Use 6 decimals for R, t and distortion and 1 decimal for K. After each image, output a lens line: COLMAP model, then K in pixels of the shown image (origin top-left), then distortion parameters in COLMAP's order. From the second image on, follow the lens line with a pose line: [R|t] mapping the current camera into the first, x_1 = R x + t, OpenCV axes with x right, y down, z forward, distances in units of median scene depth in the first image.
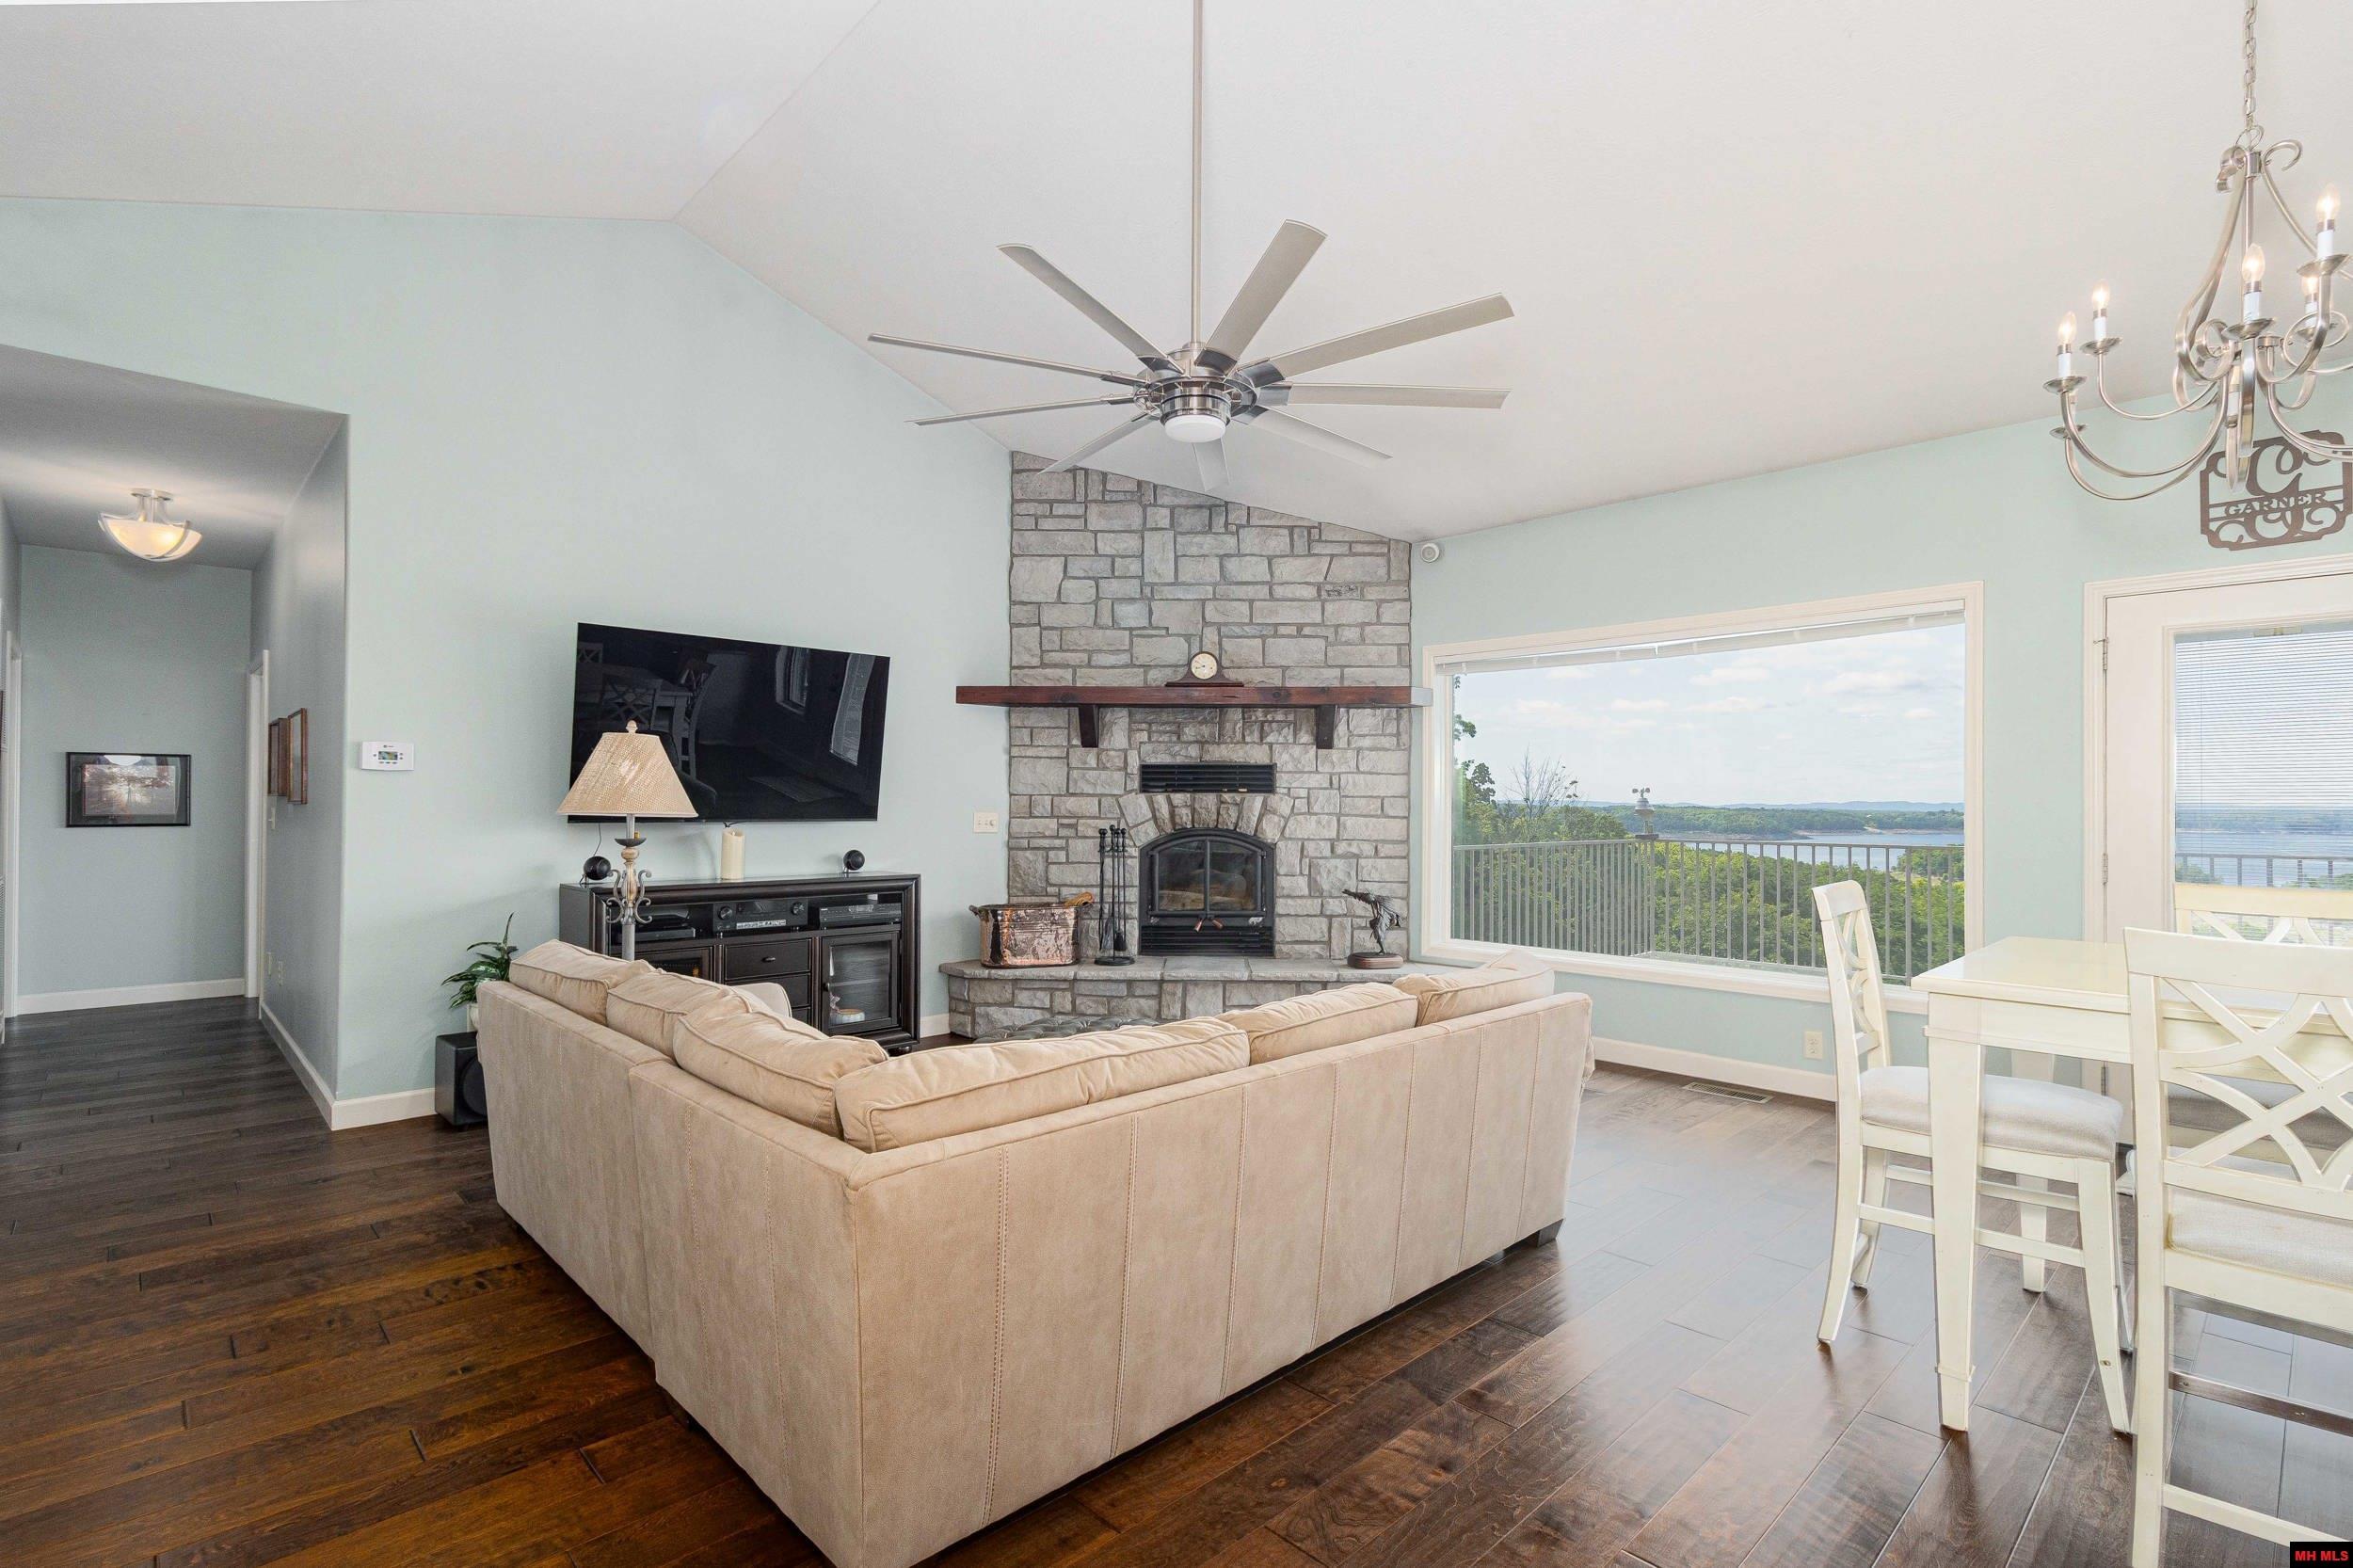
lens RADIAL K [[1117.8, 0, 1171.3], [0, 1117.8, 792.9], [0, 0, 1]] dist [-0.000476, -0.000246]
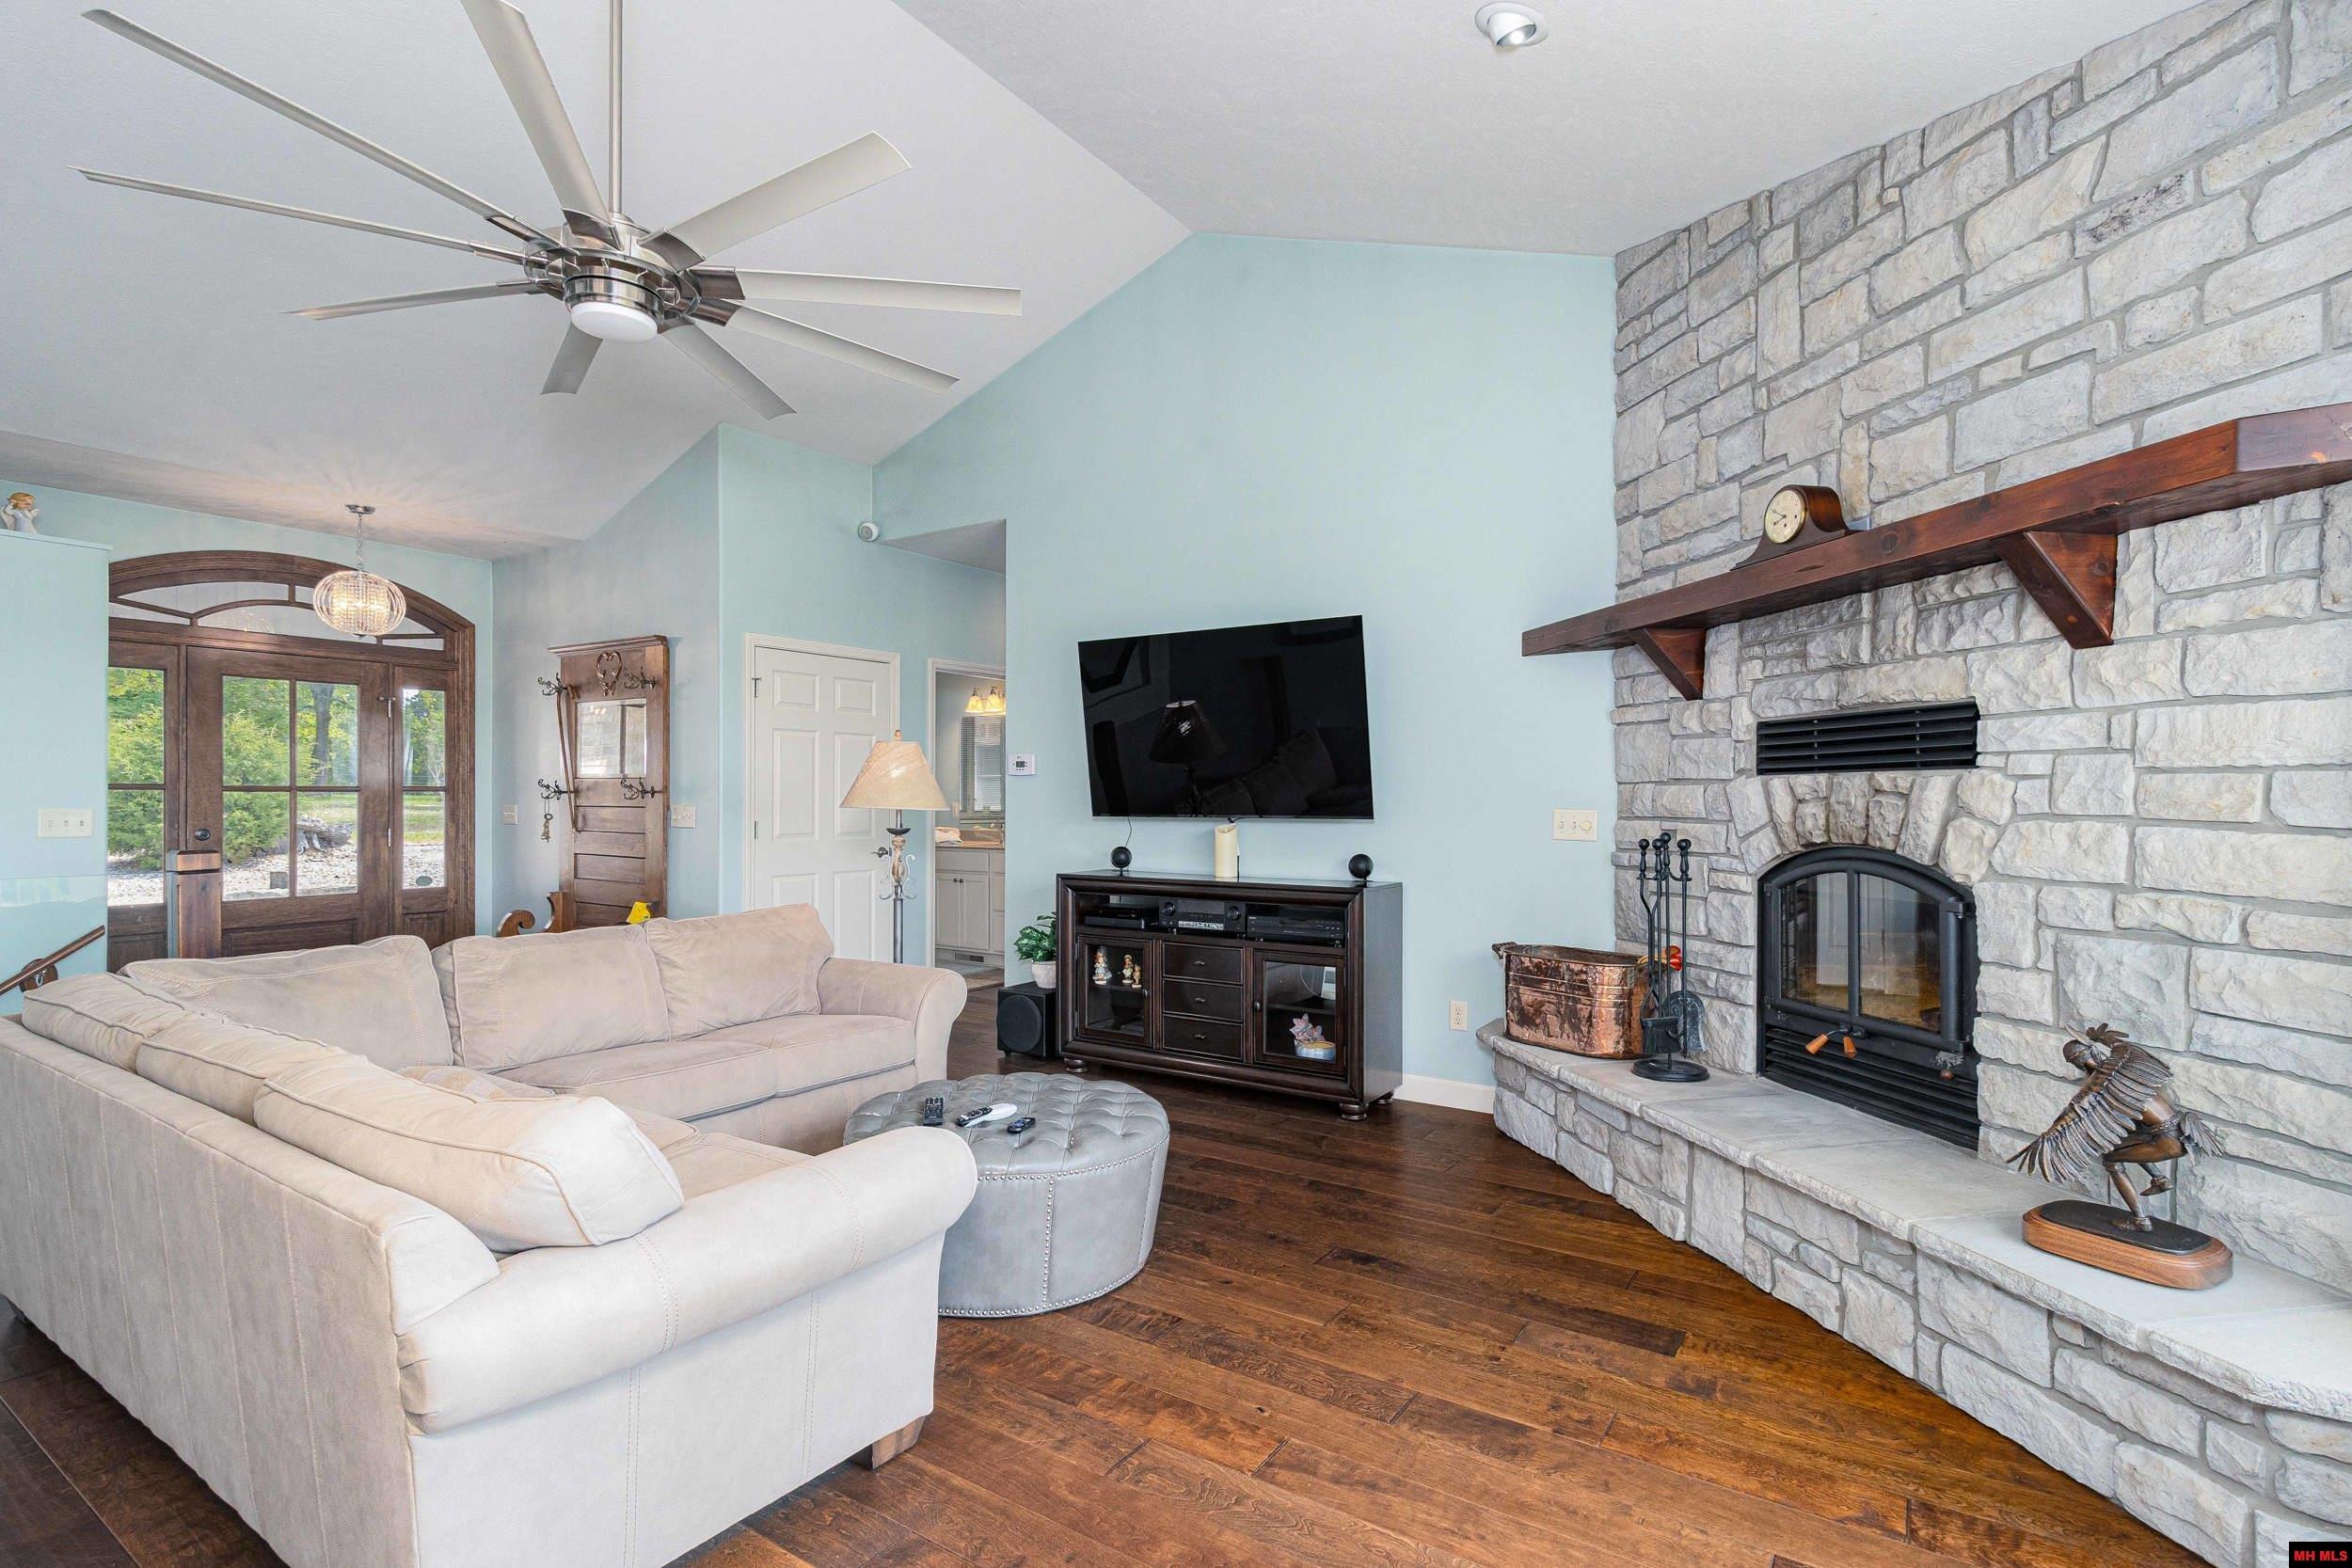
lens RADIAL K [[1117.2, 0, 1172.0], [0, 1117.2, 789.8], [0, 0, 1]] dist [-0.000476, -0.000246]
pose [[0.212673, -0.013072, -0.977036, 0.440508], [0.012918, 0.999861, -0.010566, 0.009238], [0.977038, -0.010374, 0.212812, 0.612879]]
